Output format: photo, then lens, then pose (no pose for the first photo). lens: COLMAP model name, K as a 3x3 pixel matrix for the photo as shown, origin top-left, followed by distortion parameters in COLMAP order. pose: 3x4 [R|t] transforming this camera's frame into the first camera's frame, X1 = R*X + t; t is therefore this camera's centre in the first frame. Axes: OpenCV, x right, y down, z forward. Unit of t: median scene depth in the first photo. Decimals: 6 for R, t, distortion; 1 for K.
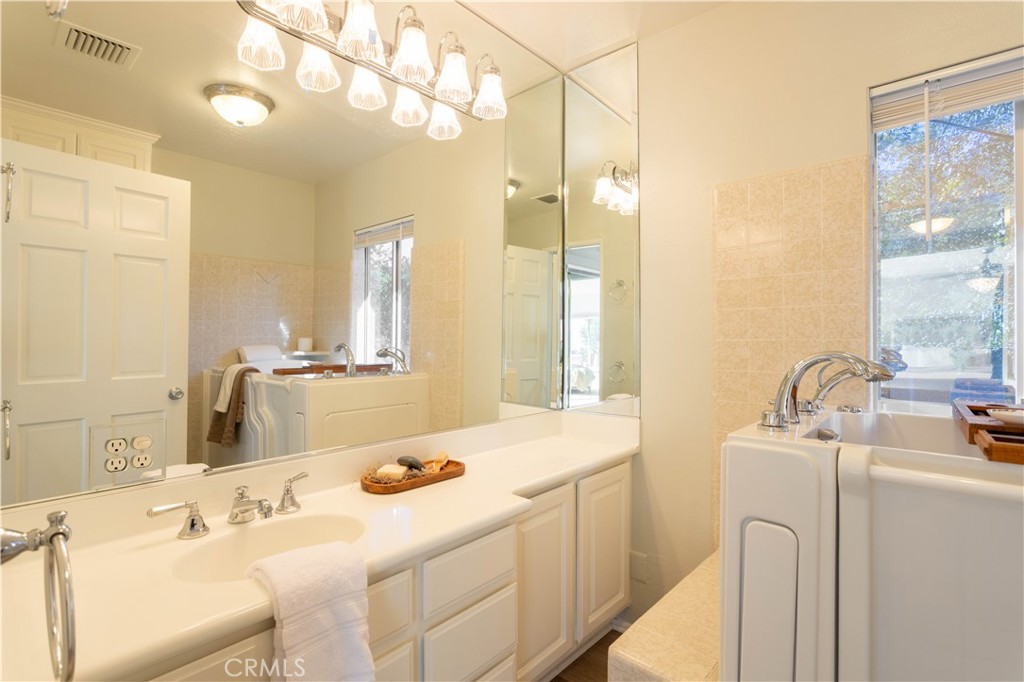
lens RADIAL K [[491.5, 0, 511.6], [0, 491.5, 340.6], [0, 0, 1]] dist [-0.005681, -0.000282]
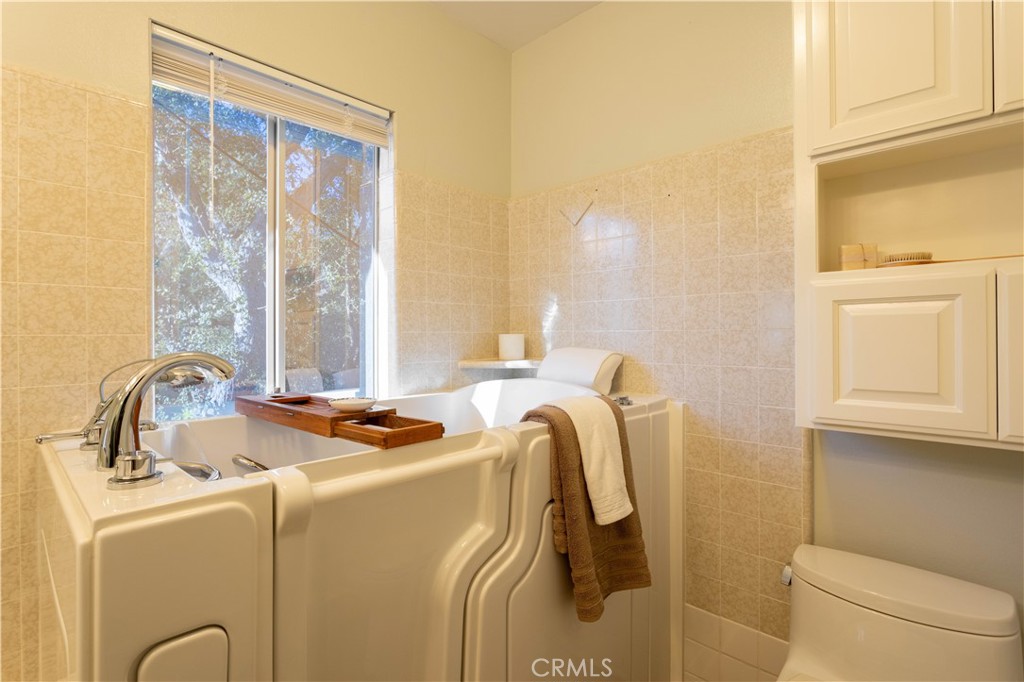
lens RADIAL K [[491.5, 0, 512.3], [0, 491.5, 335.2], [0, 0, 1]] dist [-0.005681, -0.000282]
pose [[0.033629, -0.000118, 0.999434, -0.047162], [0.002673, 0.999996, 0.000028, -0.000342], [-0.999431, 0.002671, 0.033629, 0.373476]]
